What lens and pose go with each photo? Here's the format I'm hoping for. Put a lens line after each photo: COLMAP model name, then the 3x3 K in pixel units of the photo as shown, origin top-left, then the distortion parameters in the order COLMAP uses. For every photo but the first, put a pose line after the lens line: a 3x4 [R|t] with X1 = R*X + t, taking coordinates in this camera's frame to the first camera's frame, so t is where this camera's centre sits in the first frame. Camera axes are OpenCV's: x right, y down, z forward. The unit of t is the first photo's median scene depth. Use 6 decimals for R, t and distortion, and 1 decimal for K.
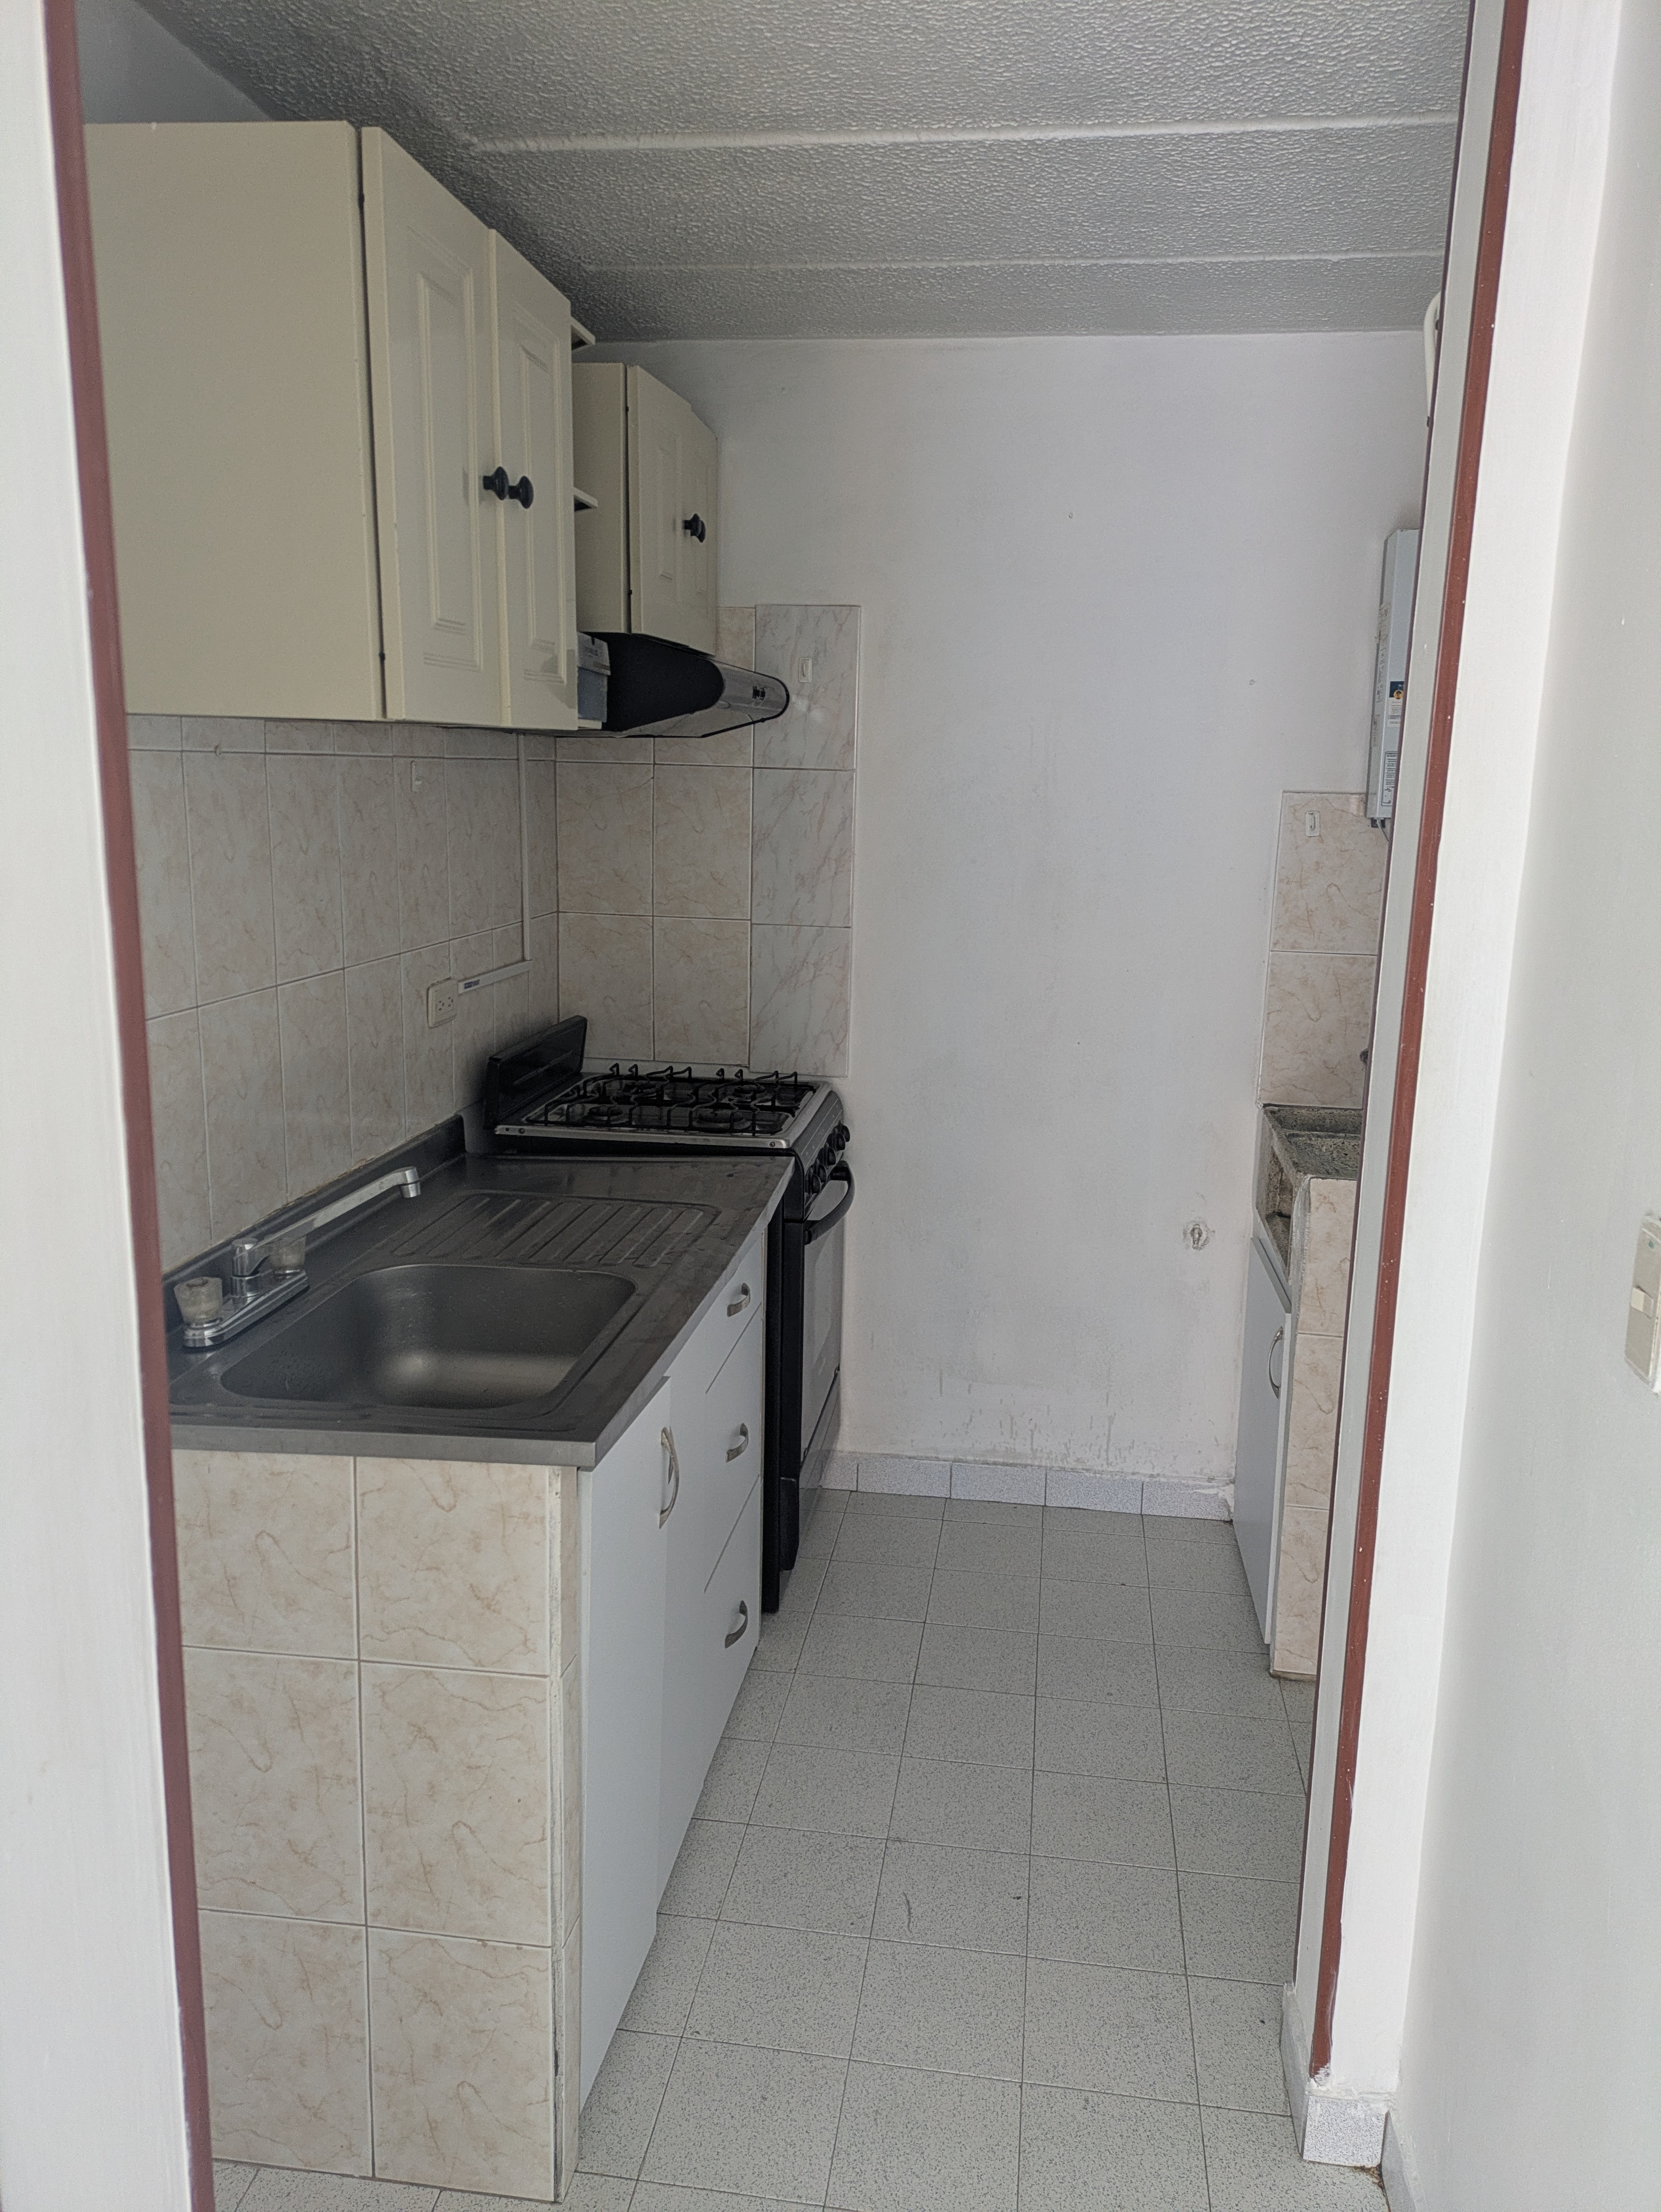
lens RADIAL K [[1619.1, 0, 822.0], [0, 1619.1, 1093.6], [0, 0, 1]] dist [0.050051, -0.036800]
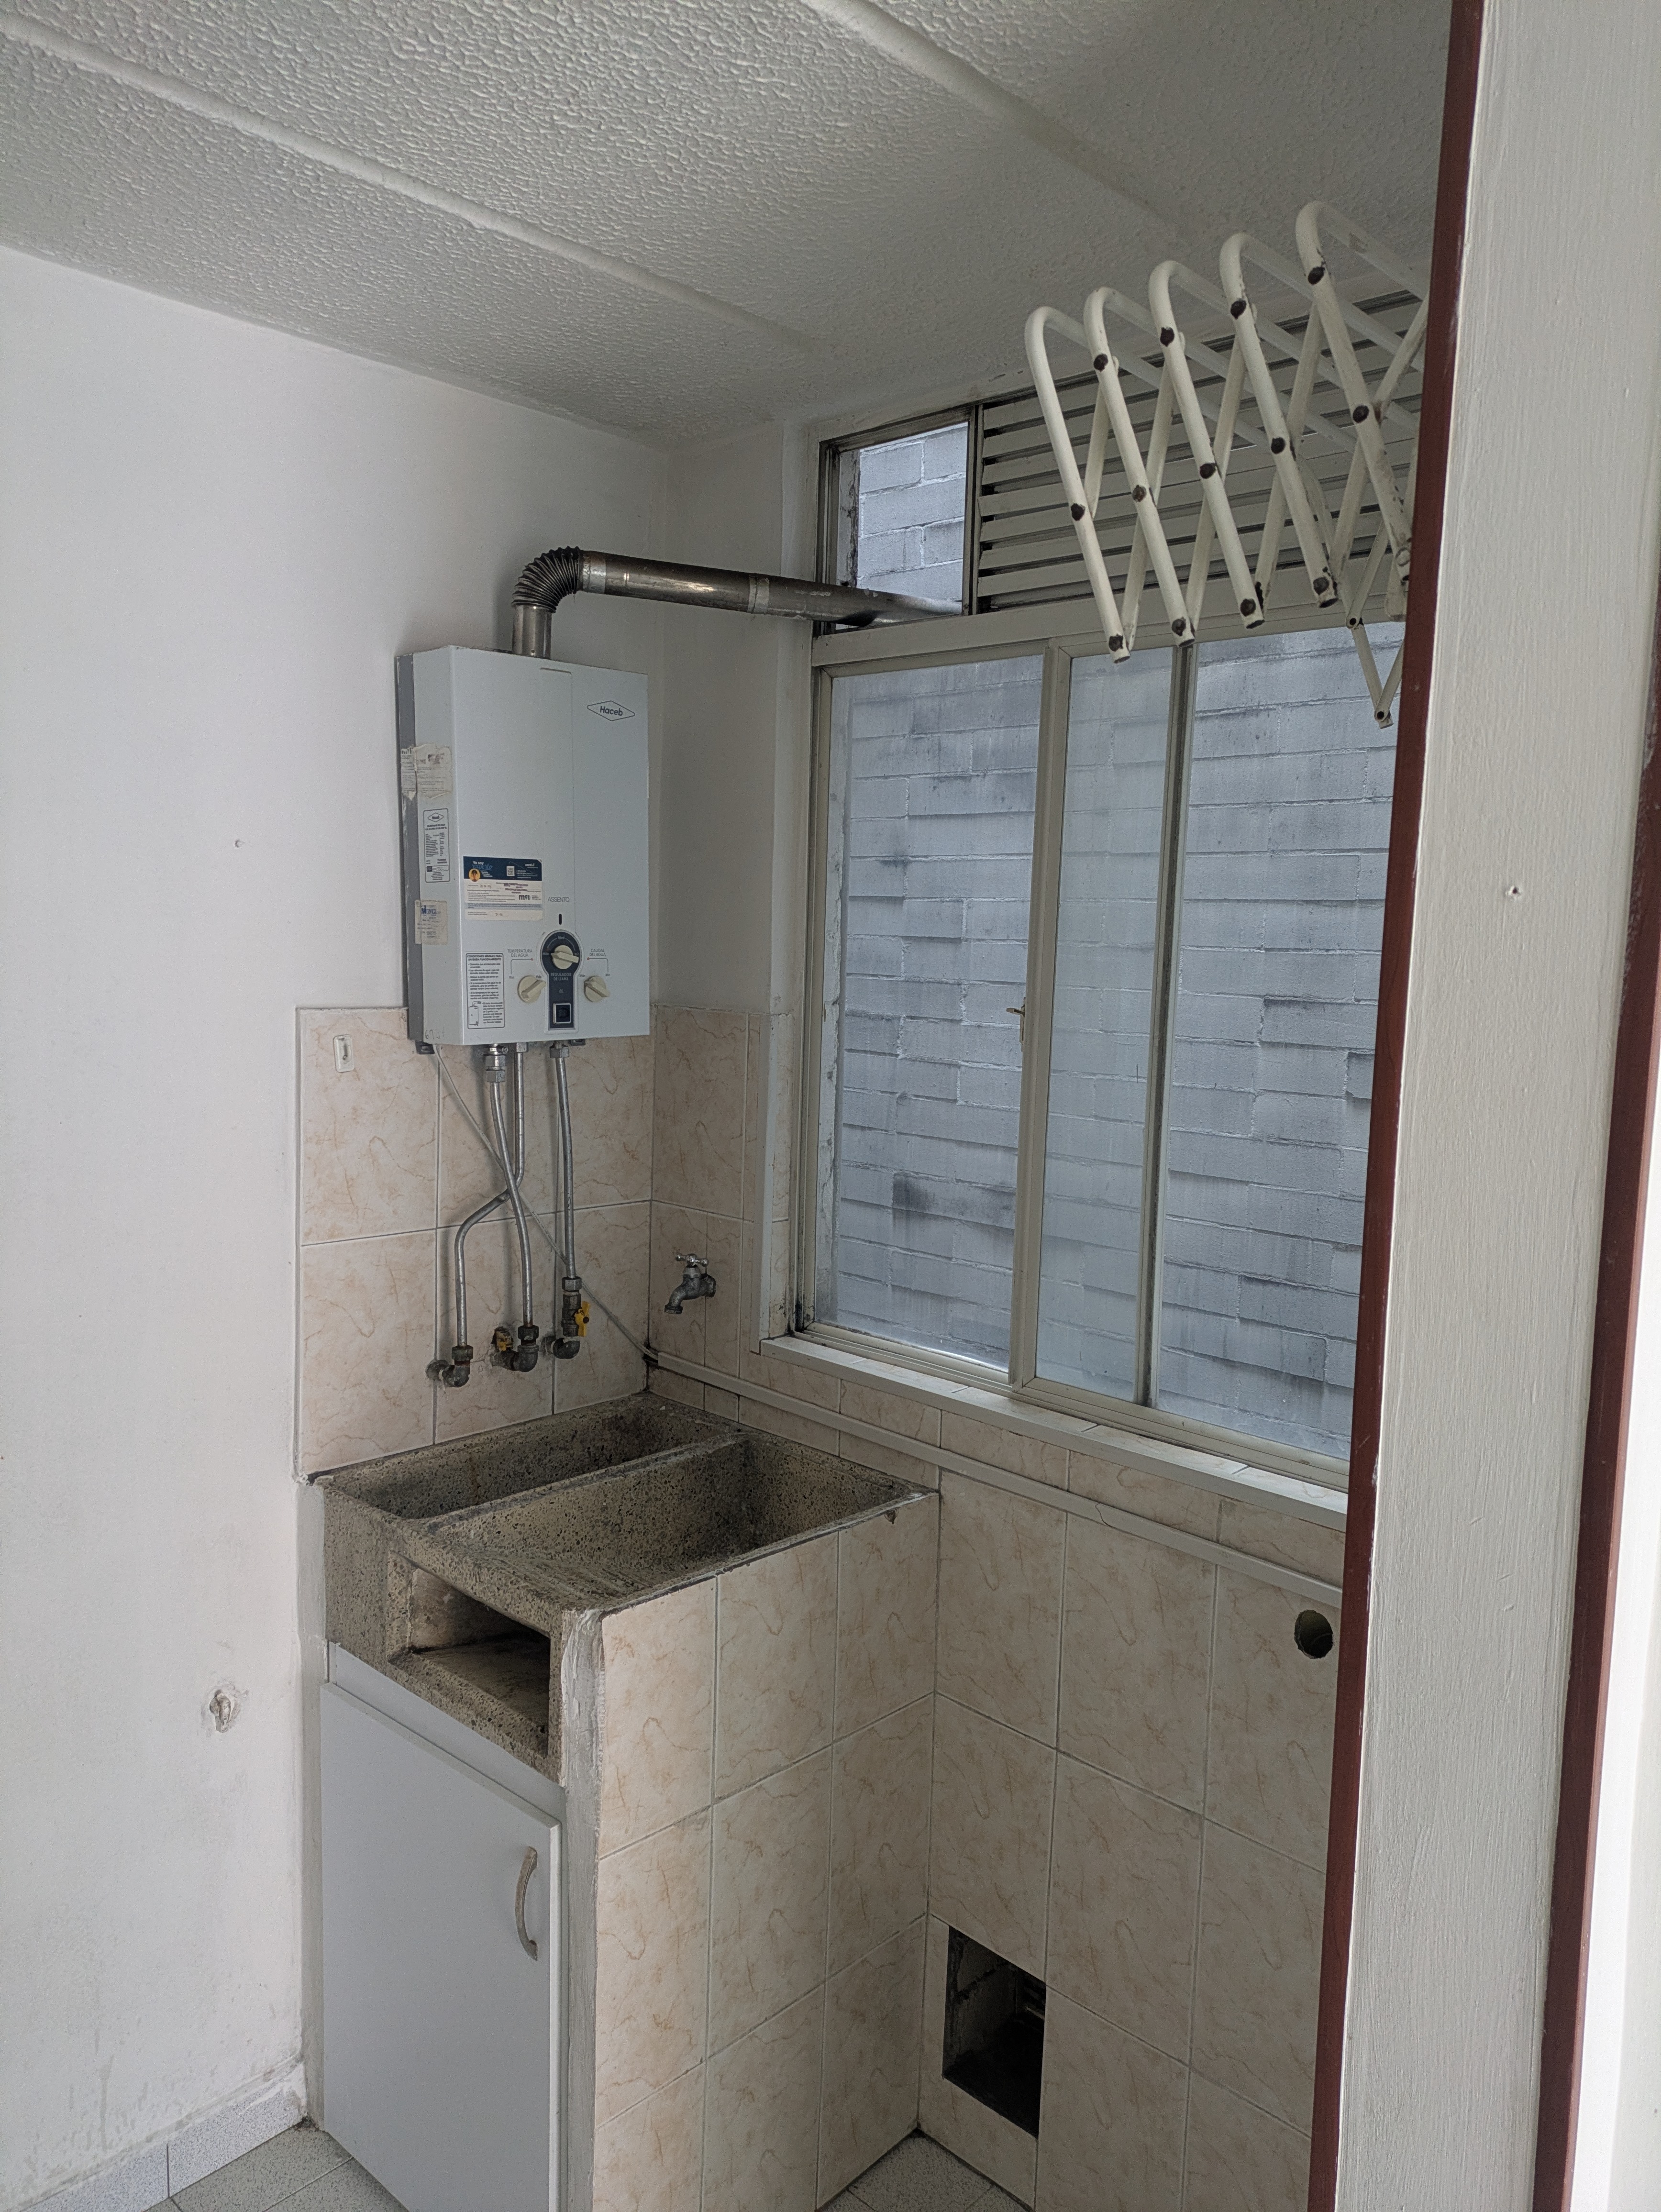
lens RADIAL K [[1619.1, 0, 822.0], [0, 1619.1, 1093.6], [0, 0, 1]] dist [0.050051, -0.036800]
pose [[0.575577, -0.091619, 0.812599, -0.165925], [0.146425, 0.989191, 0.007814, -0.154987], [-0.804531, 0.114488, 0.582771, 0.554571]]
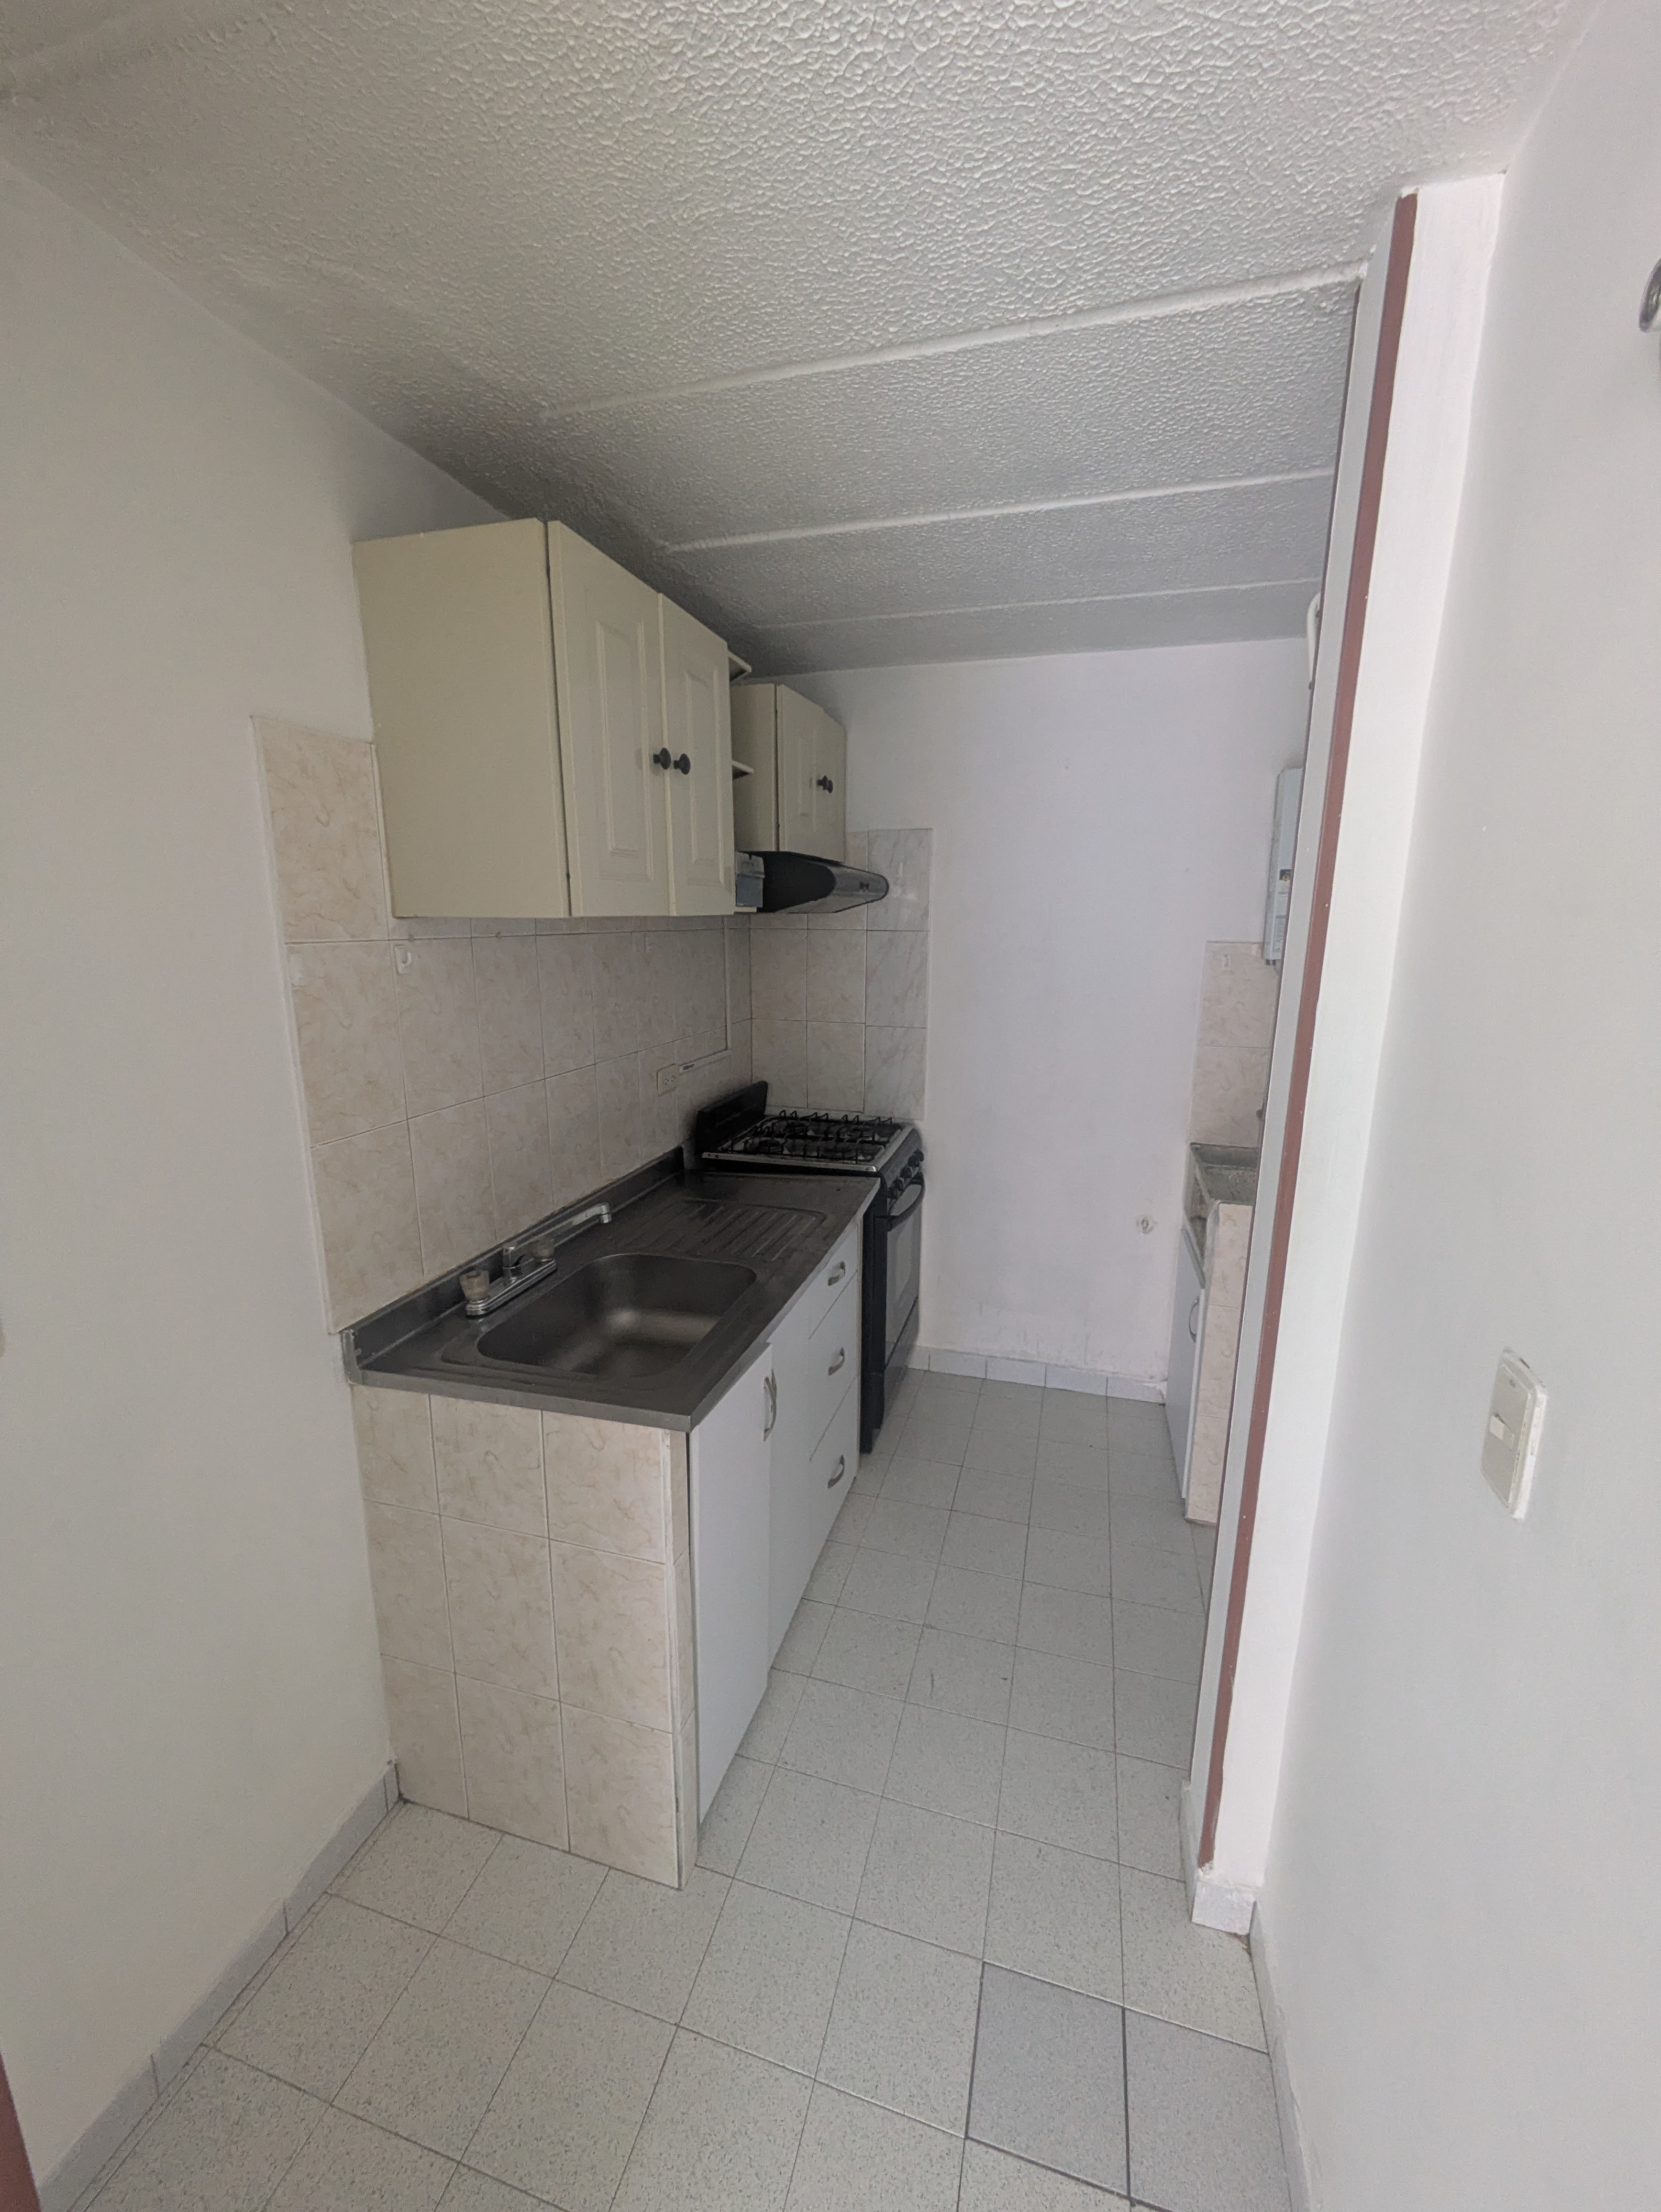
lens RADIAL K [[881.3, 0, 824.8], [0, 881.3, 1110.0], [0, 0, 1]] dist [-0.007764, 0.004594]
pose [[0.990182, 0.011831, -0.139279, 0.054267], [-0.009553, 0.999810, 0.017016, -0.046452], [0.139454, -0.015519, 0.990107, 0.153115]]
